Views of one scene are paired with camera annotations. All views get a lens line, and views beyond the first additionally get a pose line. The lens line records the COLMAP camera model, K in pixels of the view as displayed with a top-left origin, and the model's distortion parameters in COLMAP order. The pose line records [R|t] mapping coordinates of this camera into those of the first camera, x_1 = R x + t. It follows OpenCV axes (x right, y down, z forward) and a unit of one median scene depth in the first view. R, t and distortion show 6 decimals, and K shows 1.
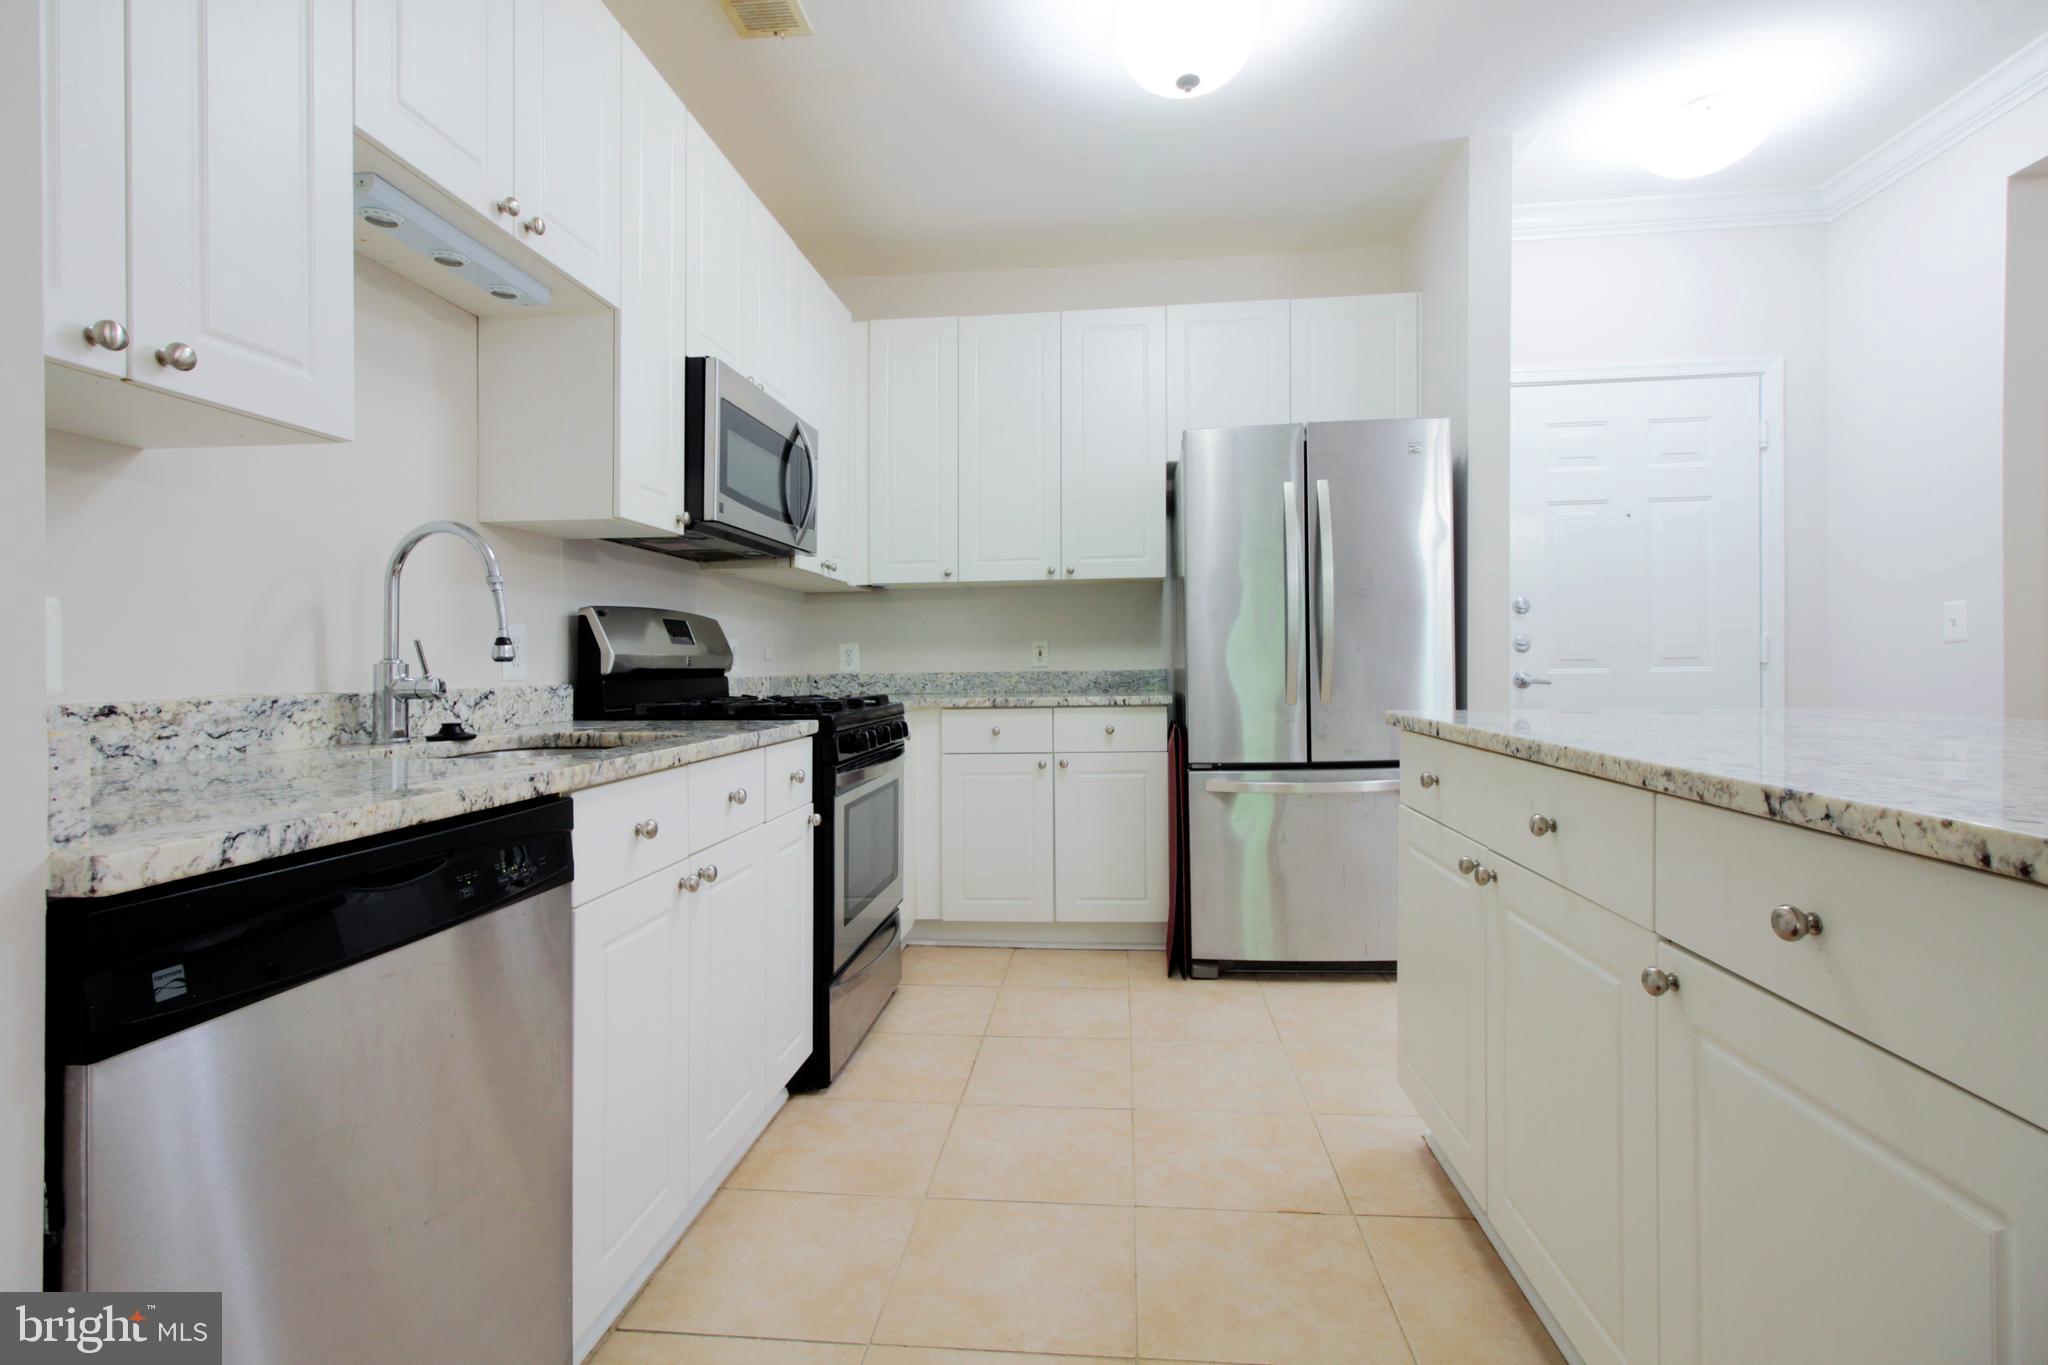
lens RADIAL K [[968.3, 0, 1026.2], [0, 968.3, 652.0], [0, 0, 1]] dist [0.032978, 0.000158]
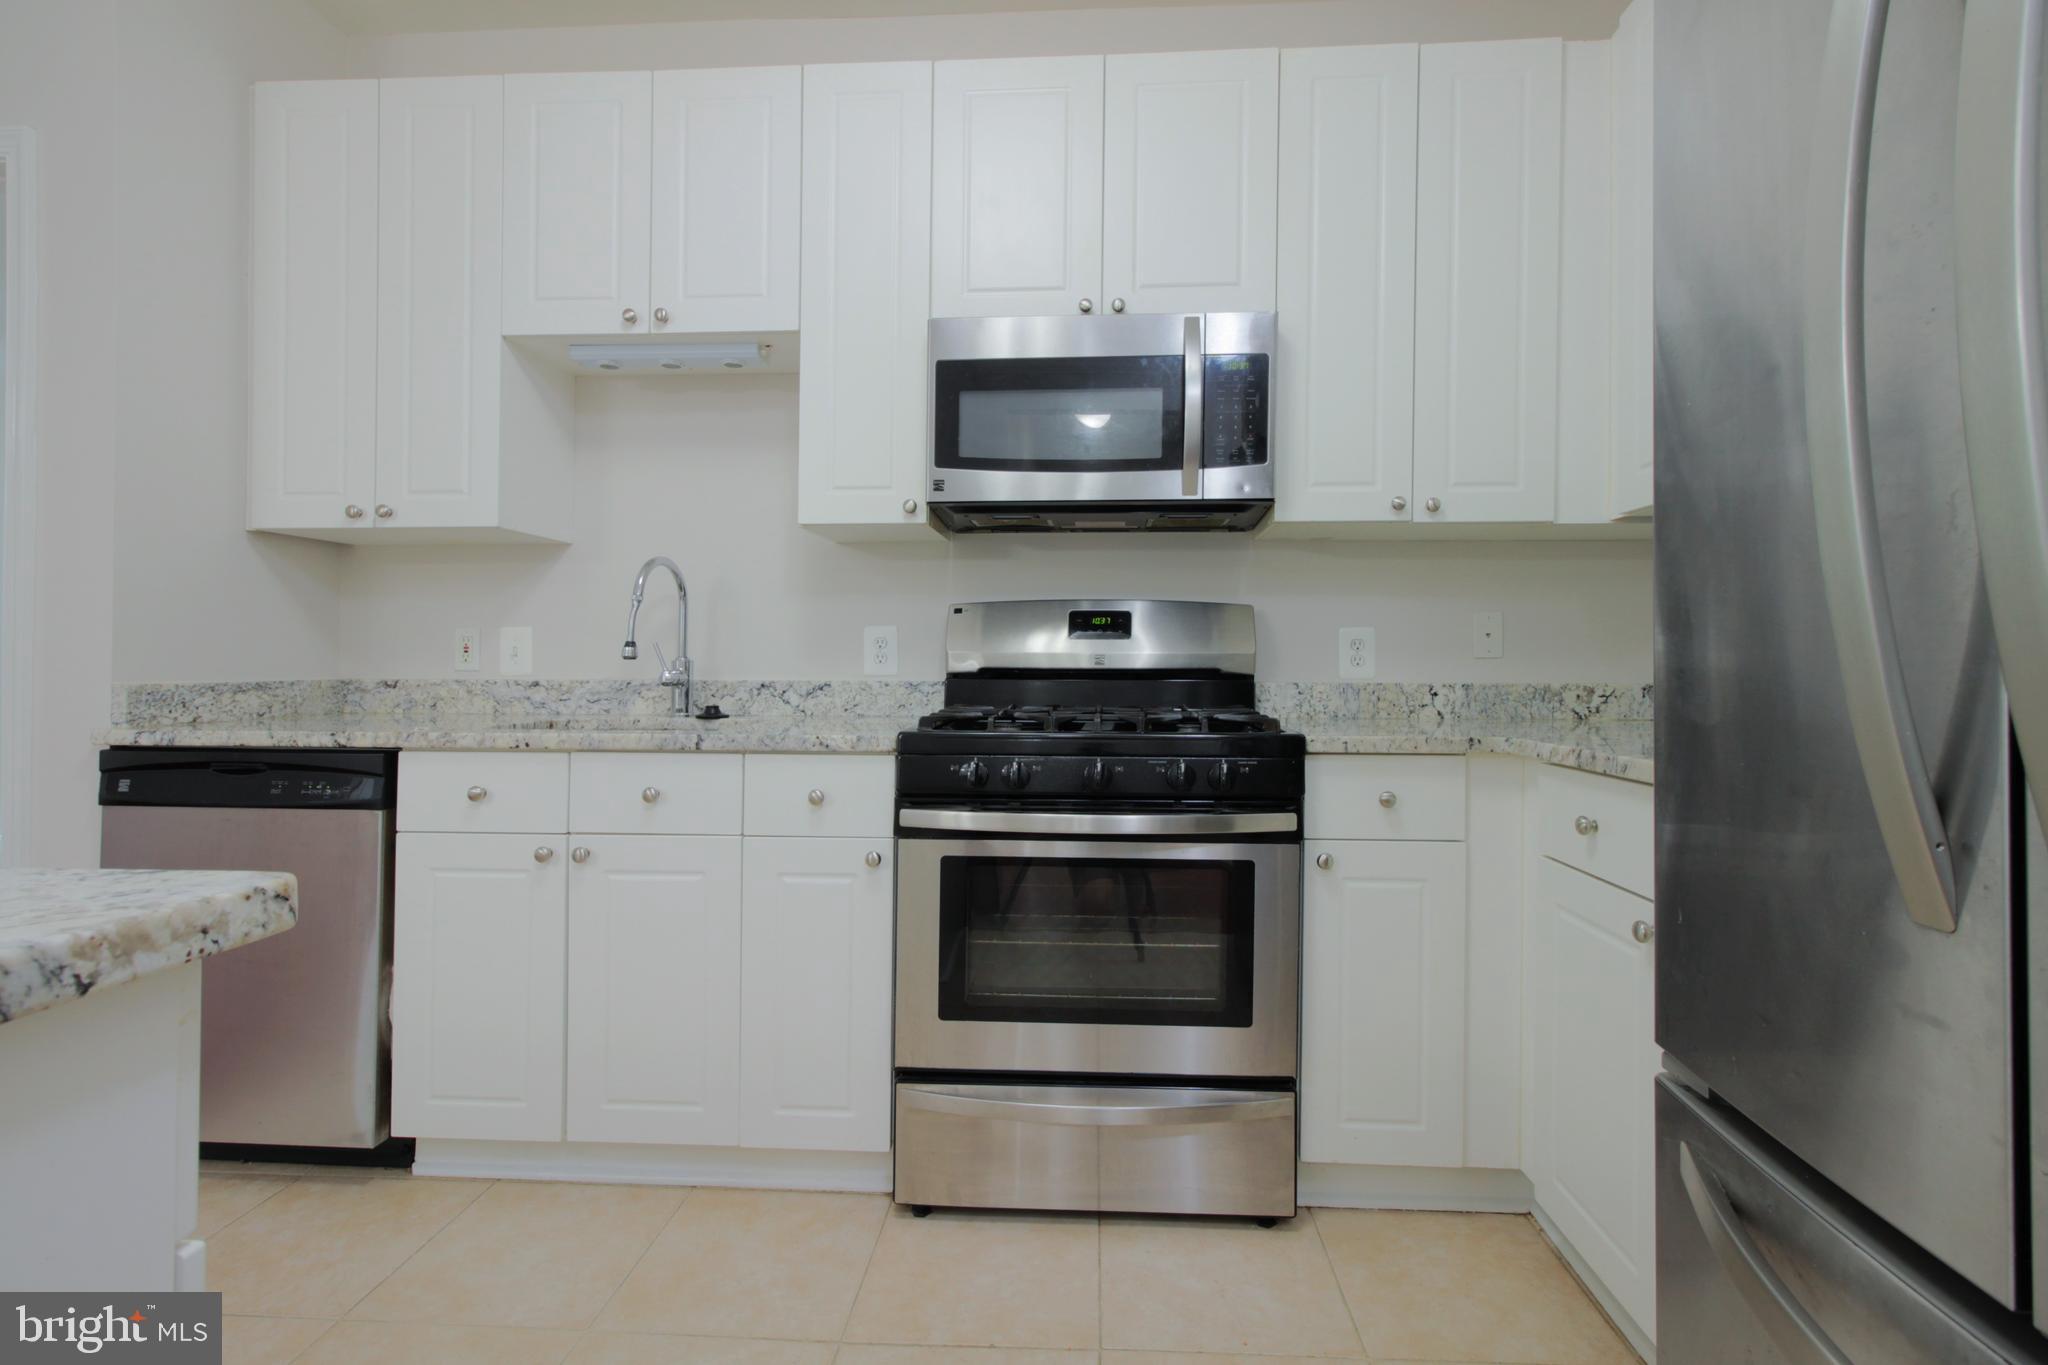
lens RADIAL K [[968.3, 0, 1026.2], [0, 968.3, 652.0], [0, 0, 1]] dist [0.032978, 0.000158]
pose [[0.036459, -0.007997, -0.999303, 0.868590], [0.007332, 0.999943, -0.007735, 0.016281], [0.999308, -0.007045, 0.036515, 1.617321]]
